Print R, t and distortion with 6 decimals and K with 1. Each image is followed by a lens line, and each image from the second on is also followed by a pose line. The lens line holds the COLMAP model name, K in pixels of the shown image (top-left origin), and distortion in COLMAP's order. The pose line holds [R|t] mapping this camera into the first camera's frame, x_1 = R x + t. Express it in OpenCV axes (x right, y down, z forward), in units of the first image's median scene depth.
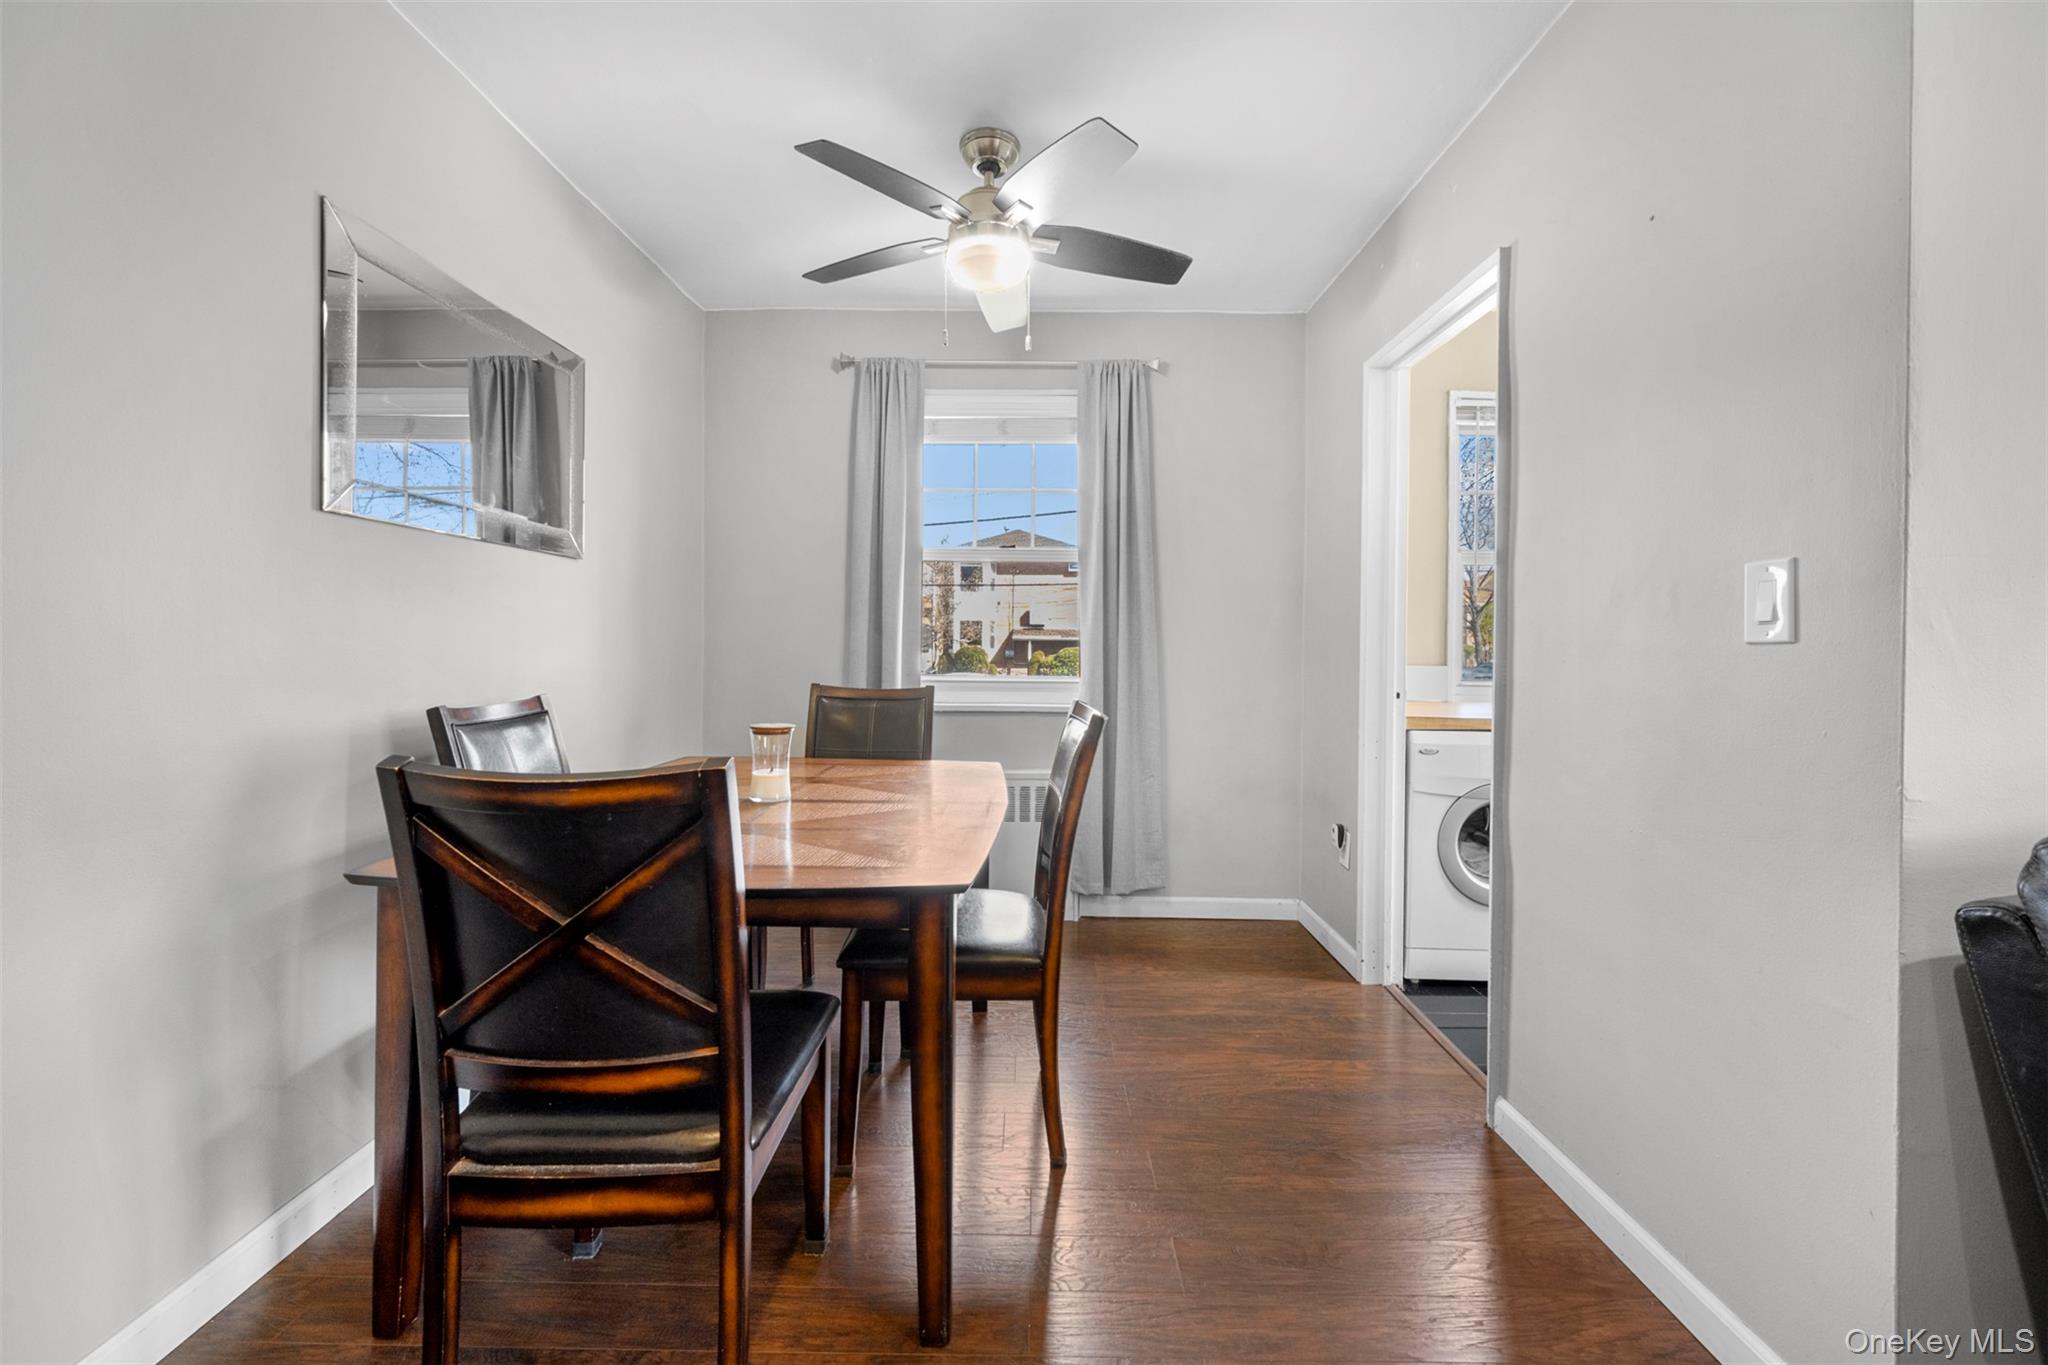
lens RADIAL K [[787.7, 0, 972.0], [0, 787.7, 650.9], [0, 0, 1]] dist [-0.000769, -0.000118]
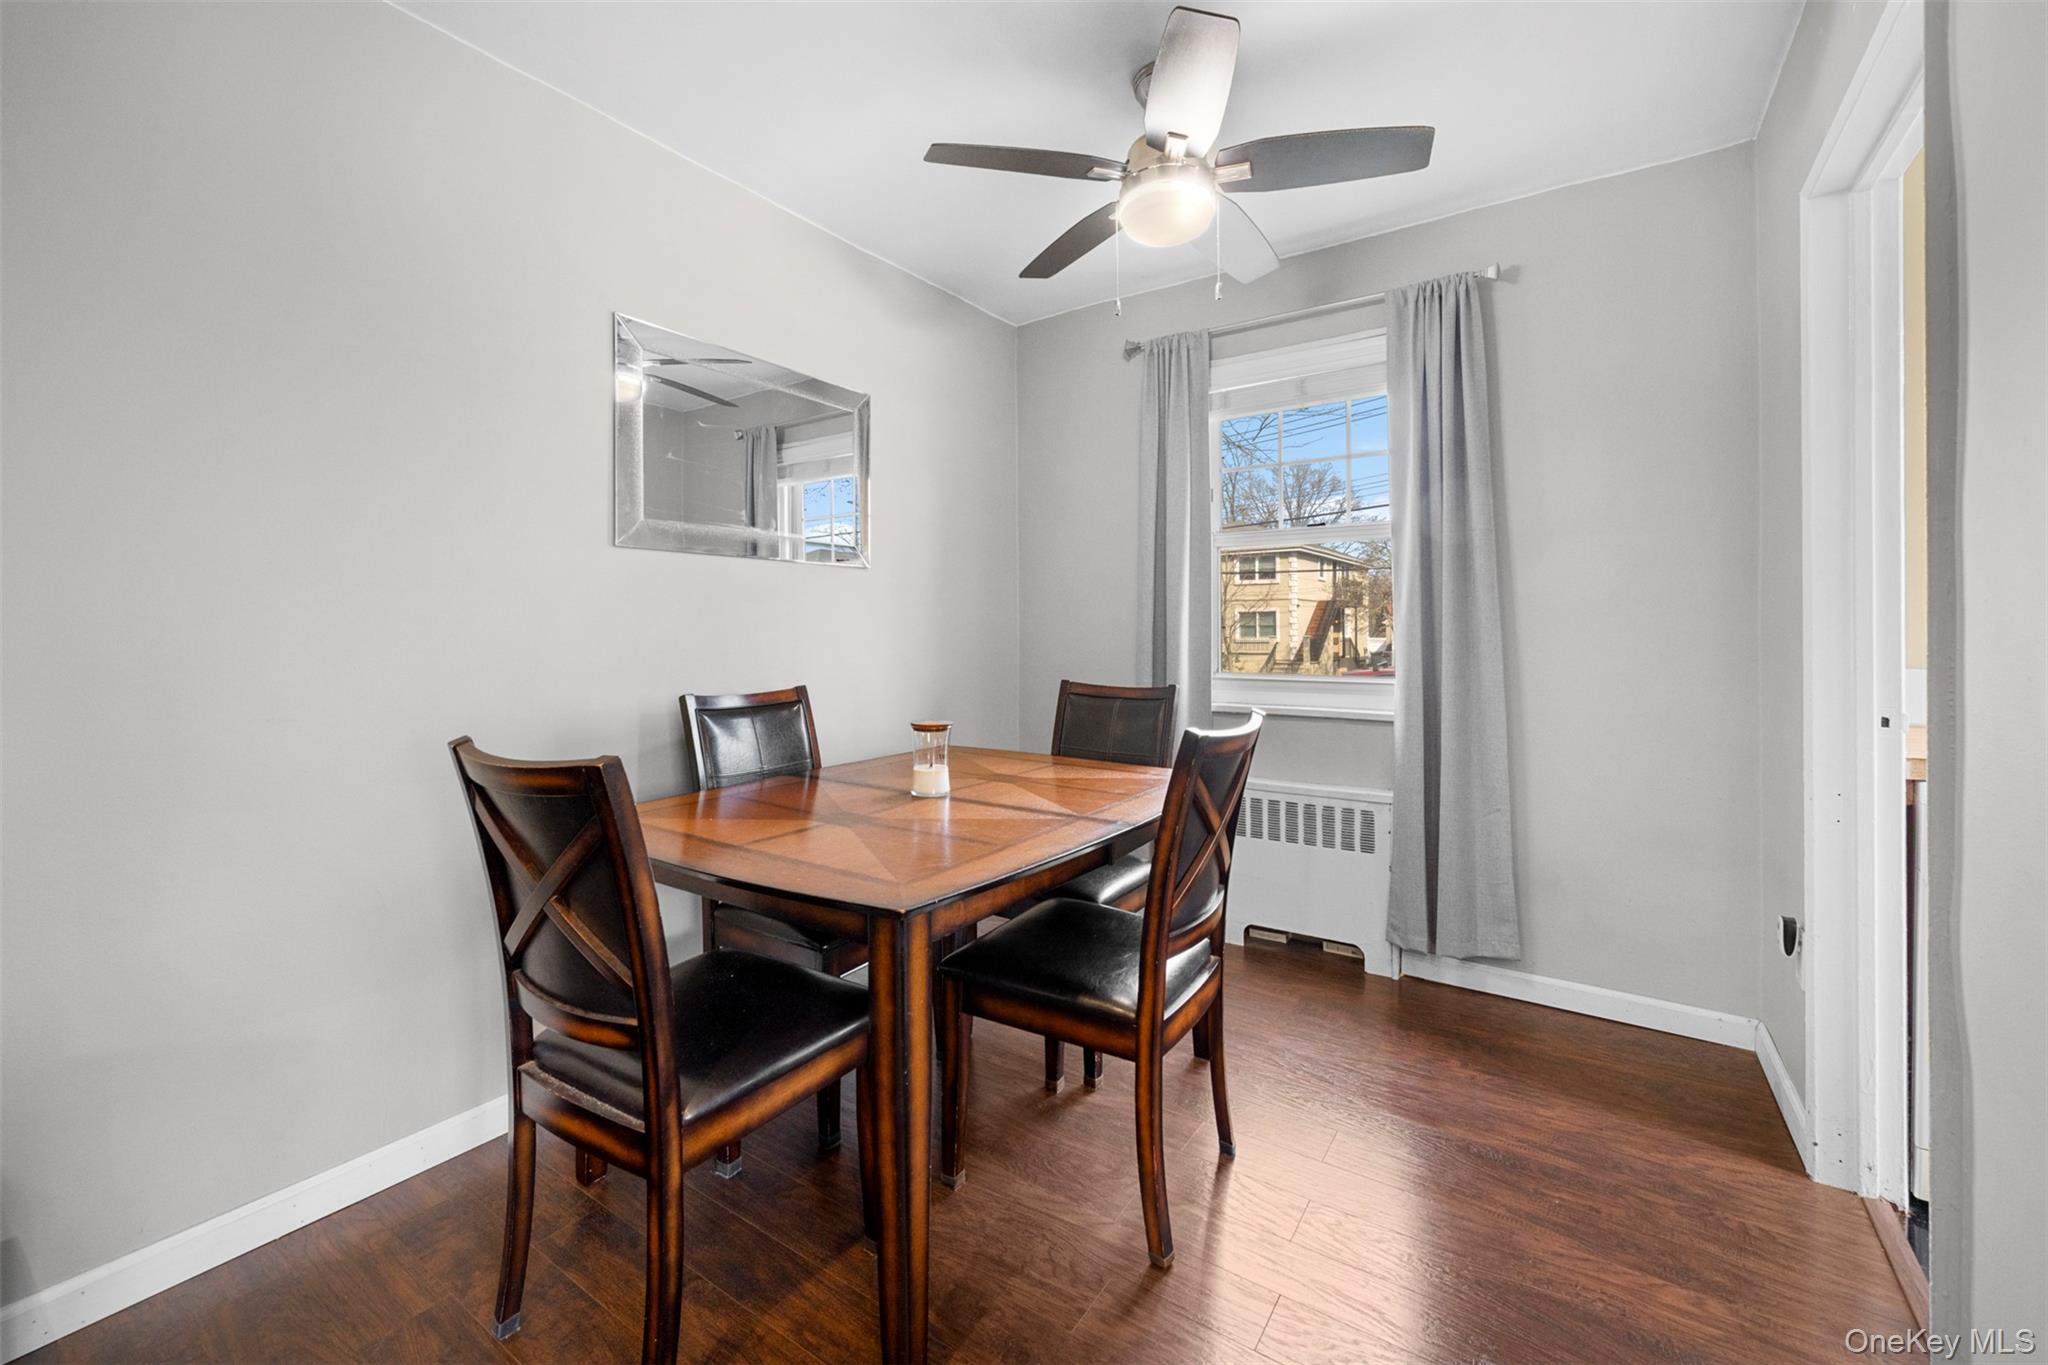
lens RADIAL K [[781.0, 0, 1026.6], [0, 781.0, 636.3], [0, 0, 1]] dist [-0.000295, 0.000350]
pose [[0.854968, -0.007853, -0.518621, 0.286811], [0.004211, 0.999958, -0.008200, -0.006949], [0.518664, 0.004827, 0.854965, 0.143618]]
